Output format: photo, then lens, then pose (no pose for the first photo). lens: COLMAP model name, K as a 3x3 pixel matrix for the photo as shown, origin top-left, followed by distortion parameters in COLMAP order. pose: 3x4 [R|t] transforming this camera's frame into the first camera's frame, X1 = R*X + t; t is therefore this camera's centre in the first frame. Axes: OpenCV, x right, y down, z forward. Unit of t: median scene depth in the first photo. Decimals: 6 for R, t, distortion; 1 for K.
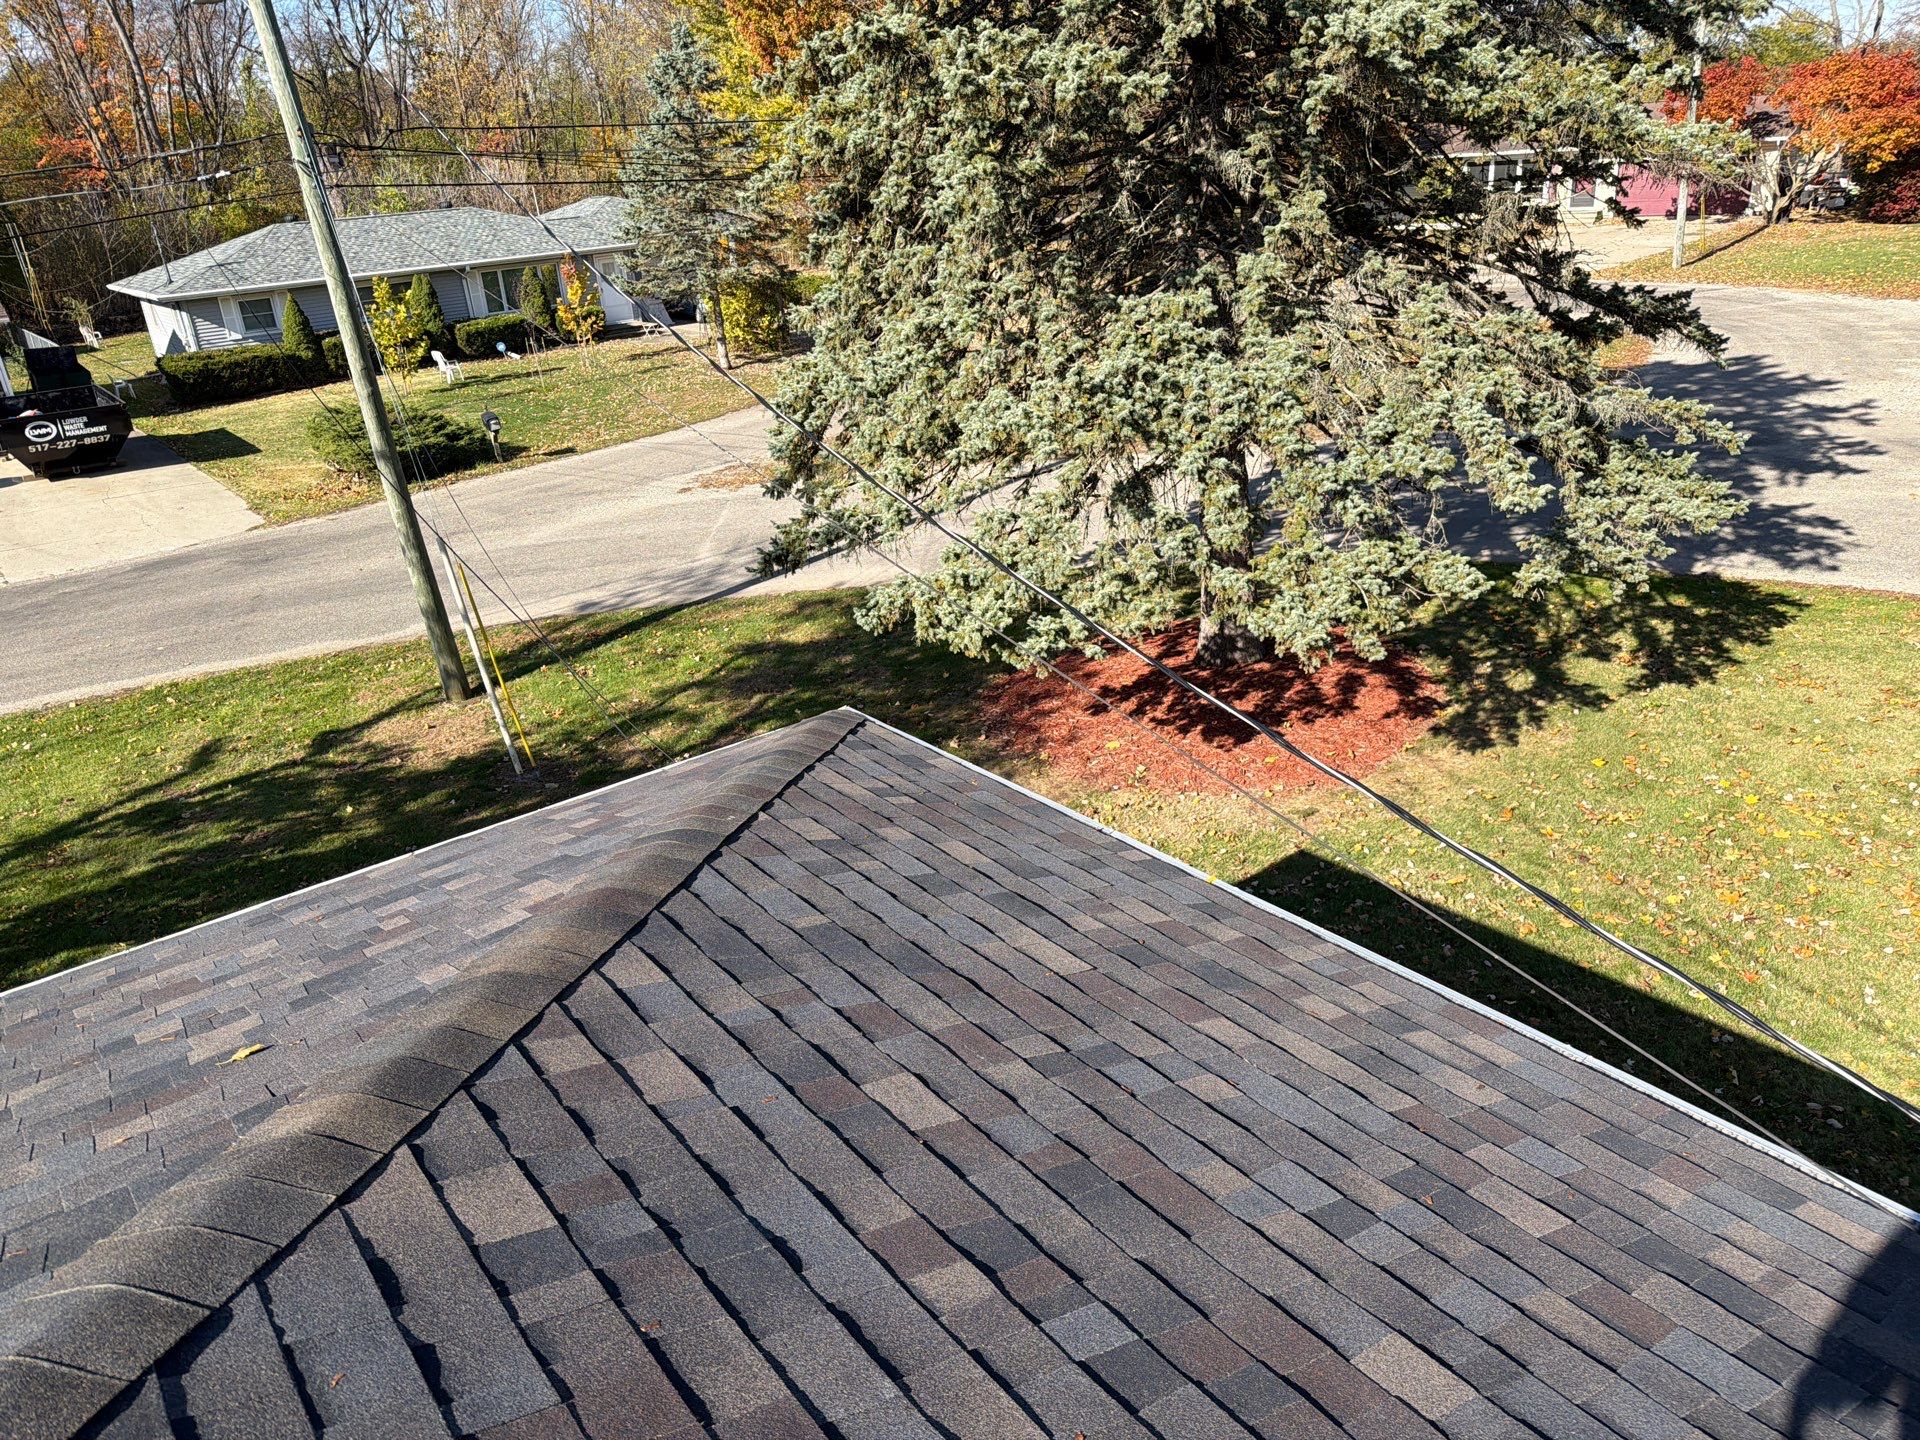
lens RADIAL K [[1364.5, 0, 961.4], [0, 1364.5, 738.1], [0, 0, 1]] dist [0.009530, -0.017153]
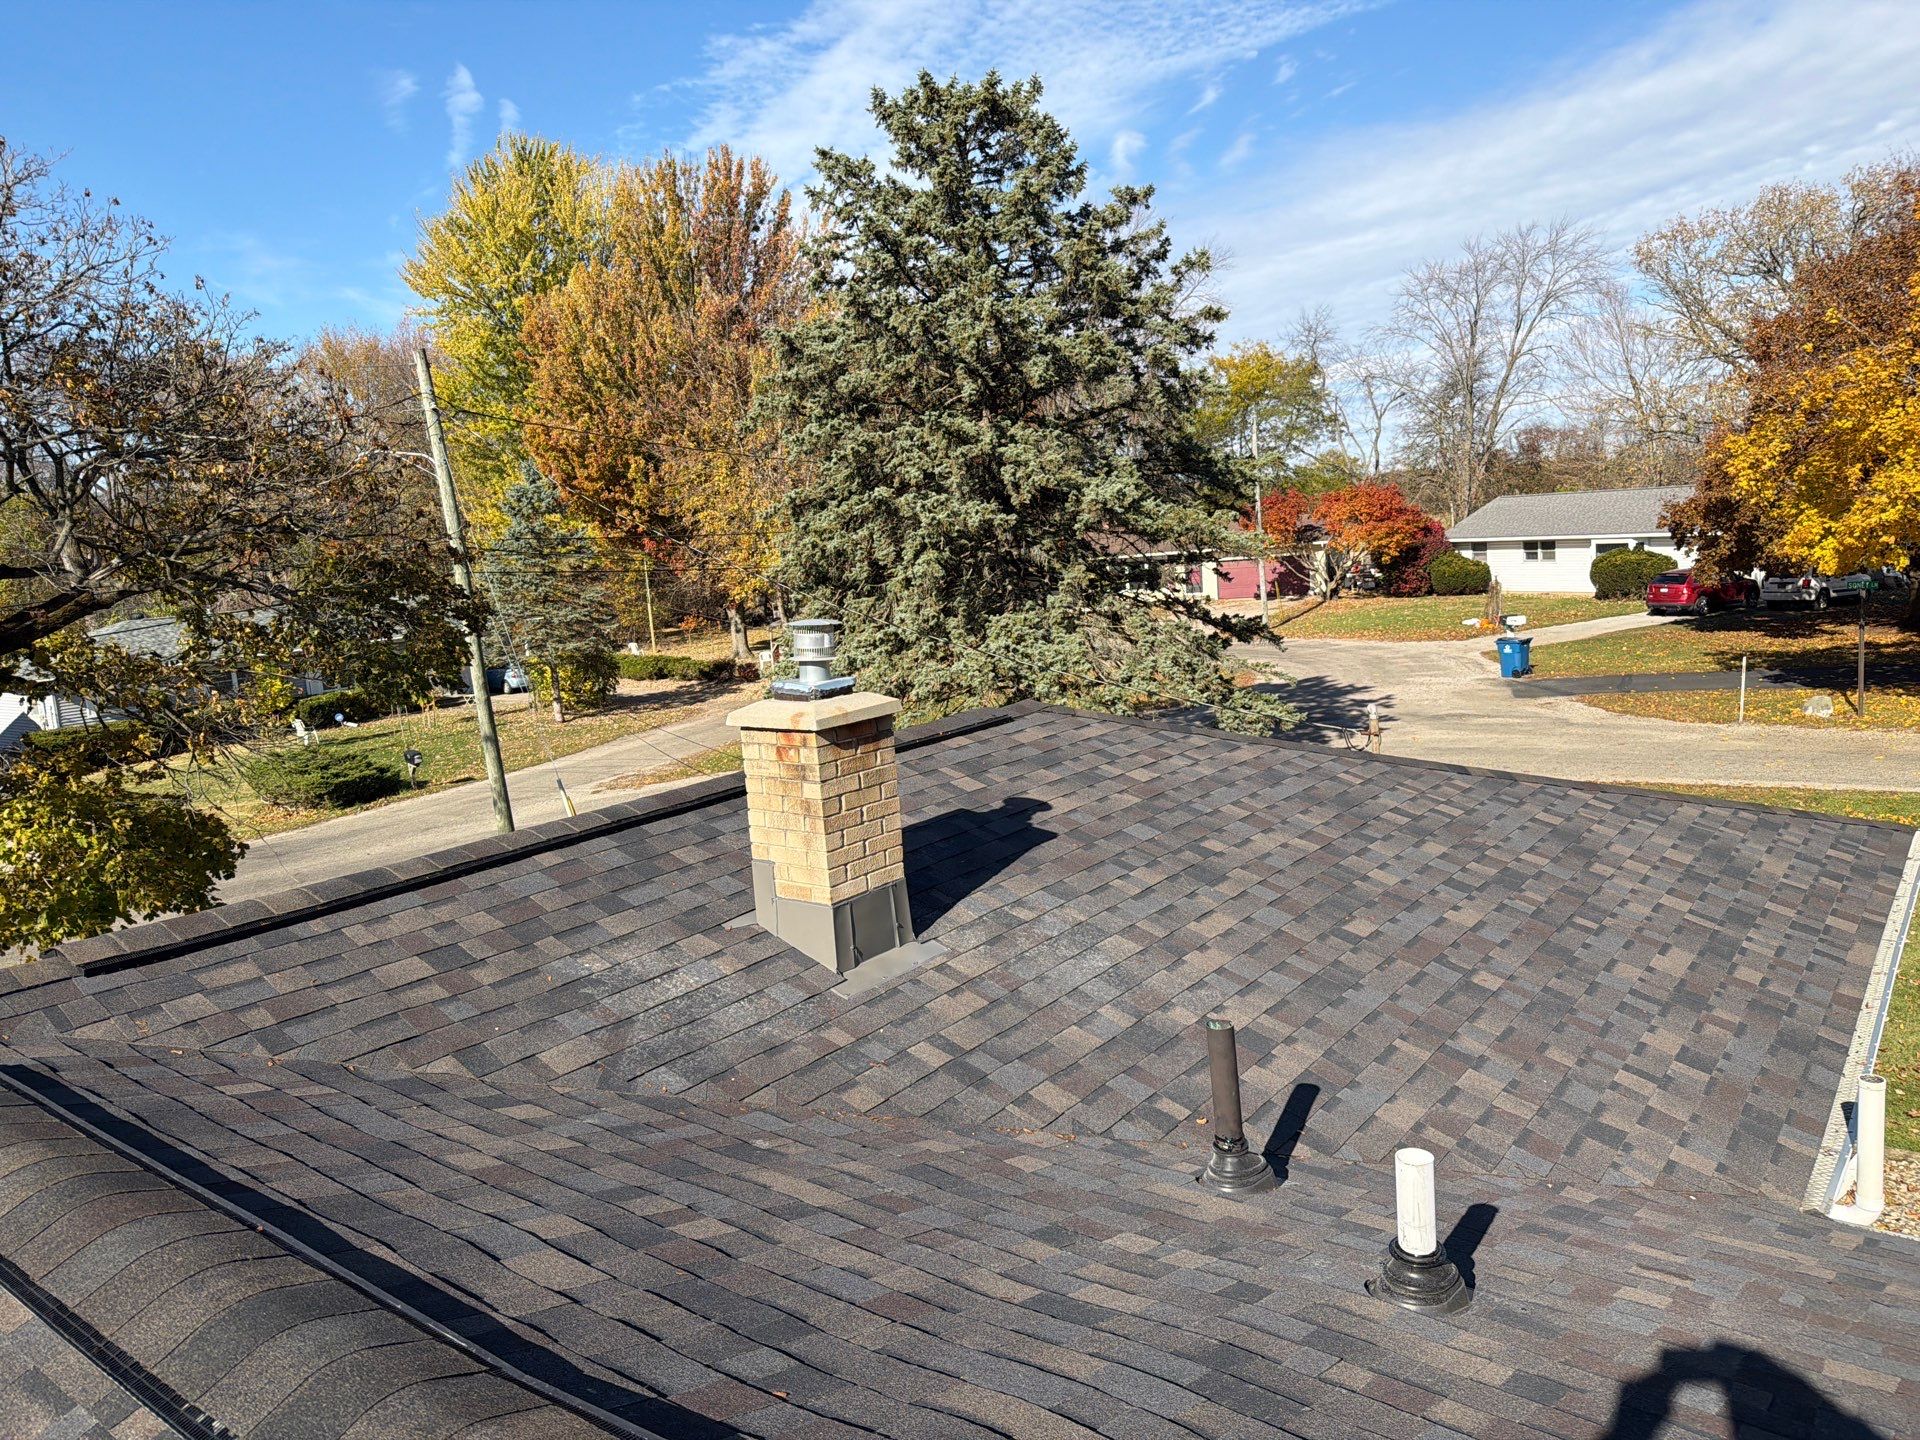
lens RADIAL K [[1334.0, 0, 993.9], [0, 1334.0, 723.4], [0, 0, 1]] dist [0.136352, -0.212330]
pose [[0.967909, -0.041167, 0.247905, -0.250142], [0.109238, 0.957337, -0.267530, 0.234617], [-0.226316, 0.286025, 0.931113, -0.517671]]
